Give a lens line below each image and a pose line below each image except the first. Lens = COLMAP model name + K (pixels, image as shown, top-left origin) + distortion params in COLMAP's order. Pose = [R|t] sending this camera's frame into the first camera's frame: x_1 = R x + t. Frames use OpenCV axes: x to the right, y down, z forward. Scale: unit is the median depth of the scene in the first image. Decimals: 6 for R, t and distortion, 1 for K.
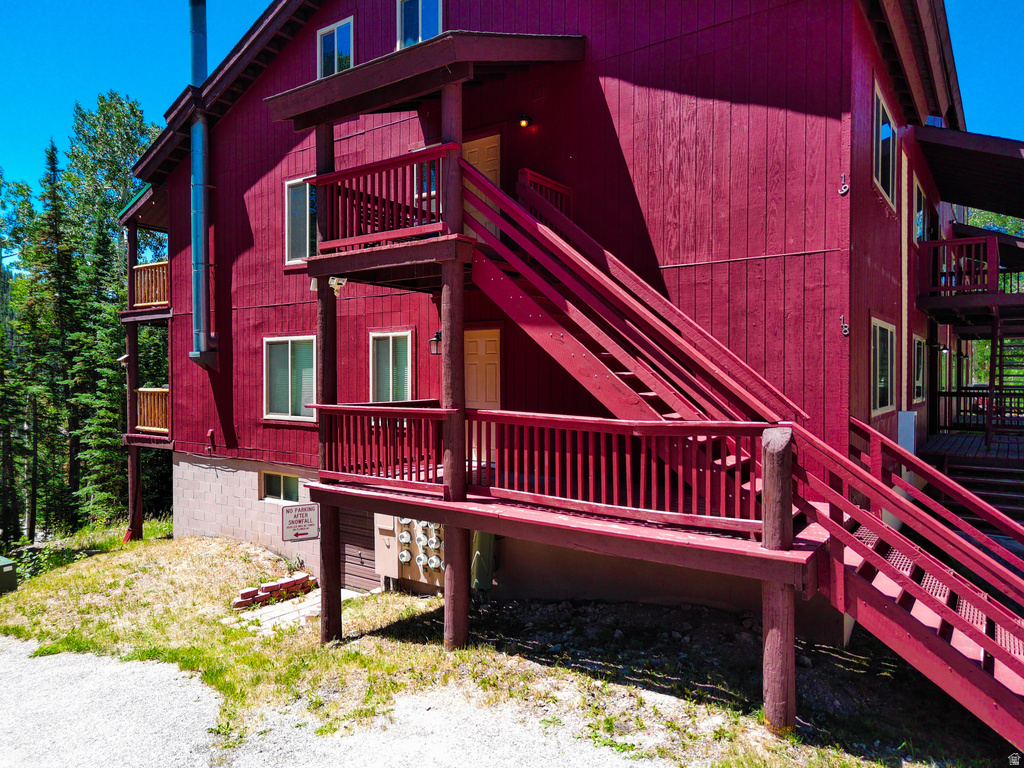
lens RADIAL K [[696.3, 0, 511.8], [0, 696.3, 378.0], [0, 0, 1]] dist [0.037326, -0.030365]
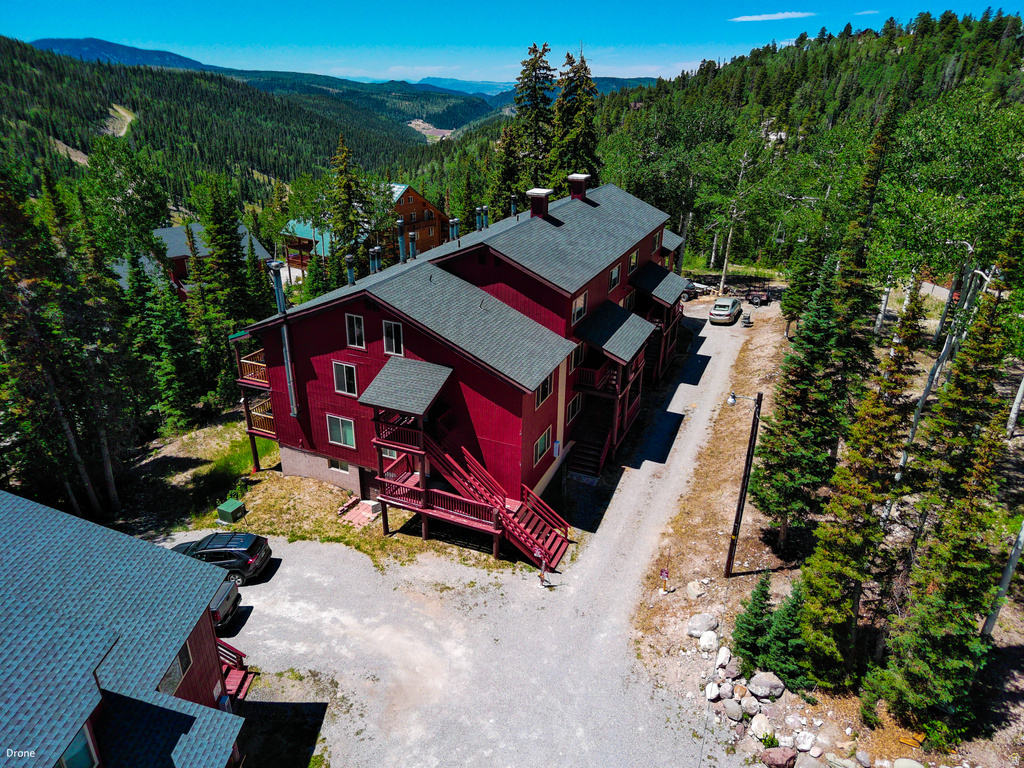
lens RADIAL K [[695.4, 0, 513.2], [0, 695.4, 376.8], [0, 0, 1]] dist [0.011270, -0.000408]
pose [[0.979056, -0.068321, 0.191787, -0.208494], [-0.013595, 0.917971, 0.396414, -1.473236], [-0.203139, -0.390719, 0.897816, -1.663292]]
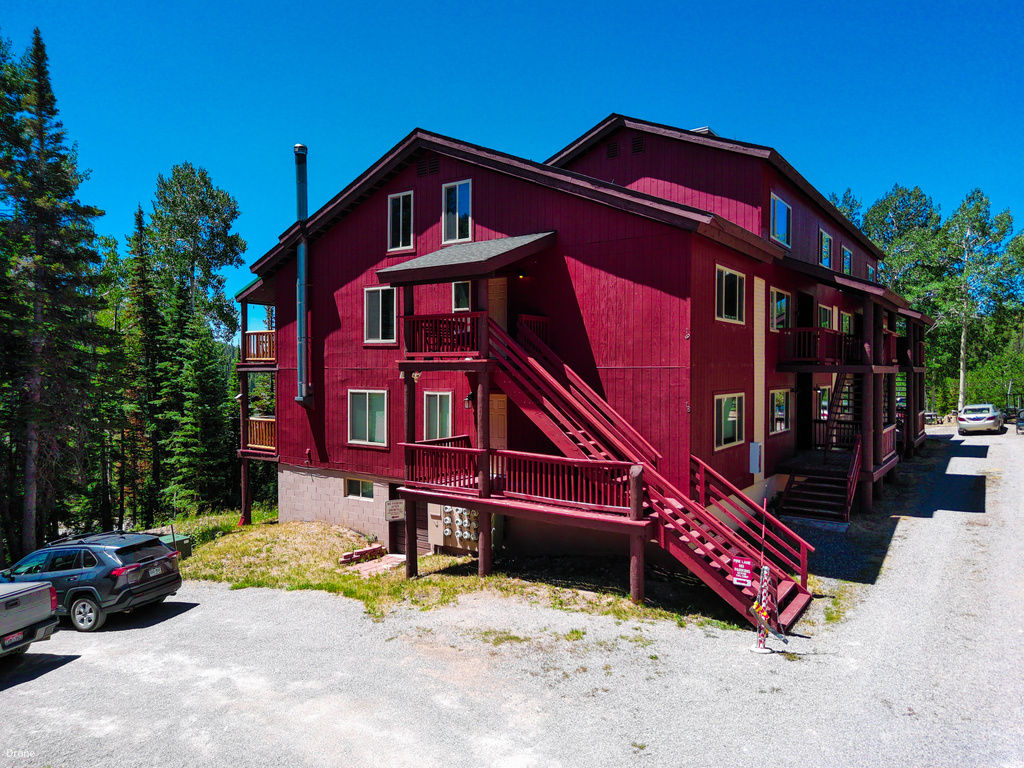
lens RADIAL K [[695.4, 0, 513.2], [0, 695.4, 376.8], [0, 0, 1]] dist [0.011270, -0.000408]
pose [[0.999976, 0.000813, 0.006841, -0.012233], [-0.000844, 0.999990, 0.004483, -0.114174], [-0.006838, -0.004488, 0.999967, -0.624293]]
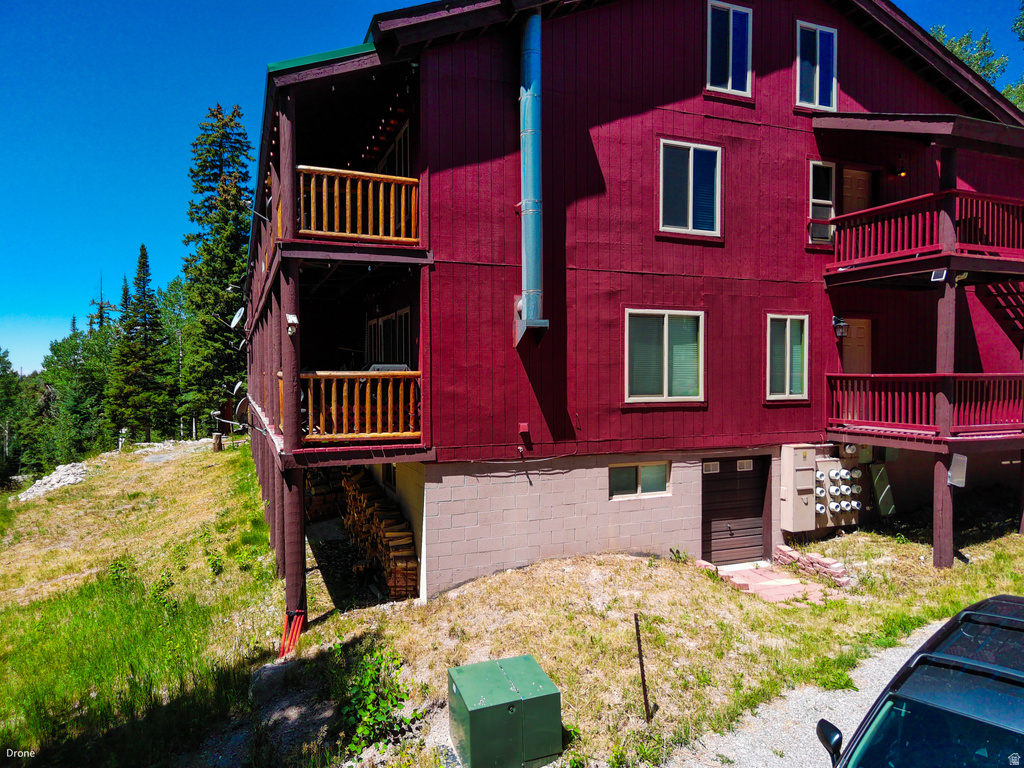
lens RADIAL K [[684.0, 0, 512.0], [0, 684.0, 384.0], [0, 0, 1]] dist [0.032726, -0.000534]
pose [[0.539891, -0.015467, 0.841593, -1.418878], [0.007281, 0.999880, 0.013705, 0.028240], [-0.841703, -0.001271, 0.539939, 0.823779]]
